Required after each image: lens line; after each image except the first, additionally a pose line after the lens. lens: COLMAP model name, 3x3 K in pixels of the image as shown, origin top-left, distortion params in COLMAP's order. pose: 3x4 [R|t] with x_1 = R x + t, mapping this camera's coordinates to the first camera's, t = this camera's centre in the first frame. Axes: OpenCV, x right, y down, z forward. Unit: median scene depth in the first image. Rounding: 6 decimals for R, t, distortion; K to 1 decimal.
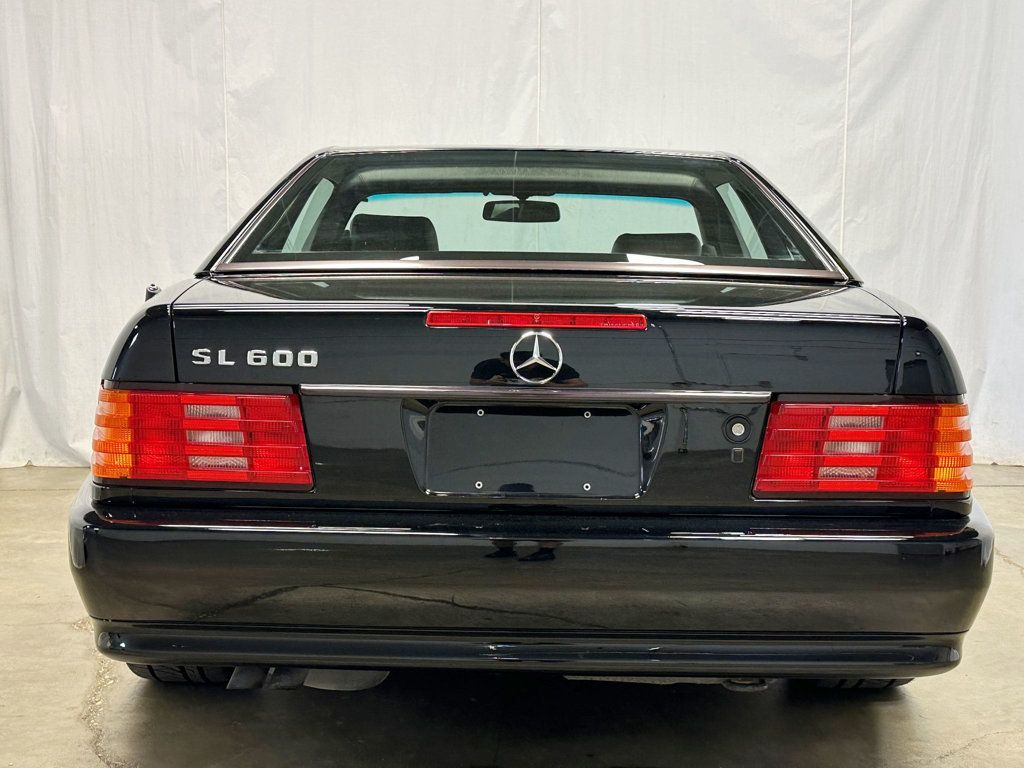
lens RADIAL K [[1346.5, 0, 512.0], [0, 1346.5, 384.0], [0, 0, 1]] dist [0.187736, -0.450839]
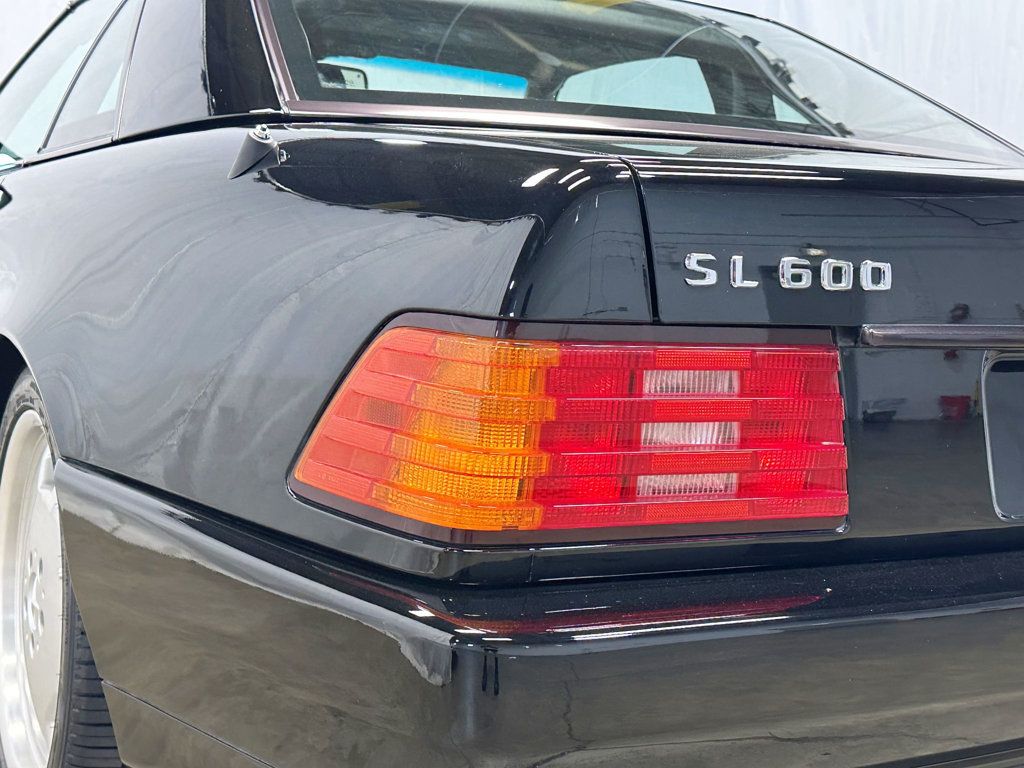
lens RADIAL K [[1346.5, 0, 512.0], [0, 1346.5, 384.0], [0, 0, 1]] dist [0.187736, -0.450839]
pose [[0.869737, -0.026064, 0.492826, -0.511643], [0.003938, 0.998939, 0.045881, -0.002000], [-0.493499, -0.037964, 0.868917, 0.604150]]
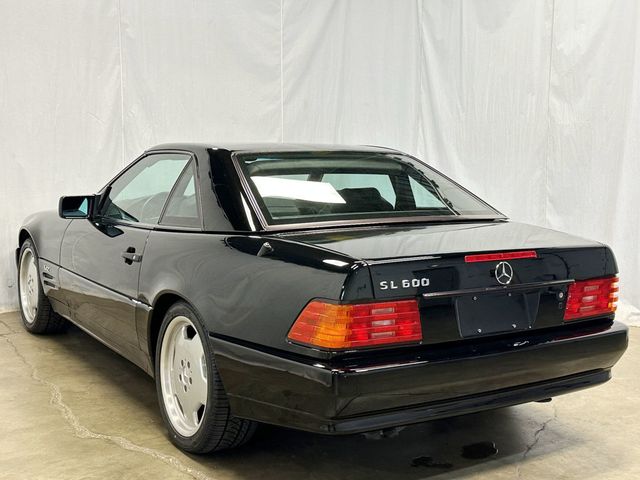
lens RADIAL K [[841.5, 0, 320.0], [0, 841.5, 240.0], [0, 0, 1]] dist [0.187736, -0.450839]
pose [[0.842033, -0.060327, 0.536042, -0.980574], [0.041009, 0.998010, 0.047900, -0.152650], [-0.537865, -0.018351, 0.842831, -0.037030]]
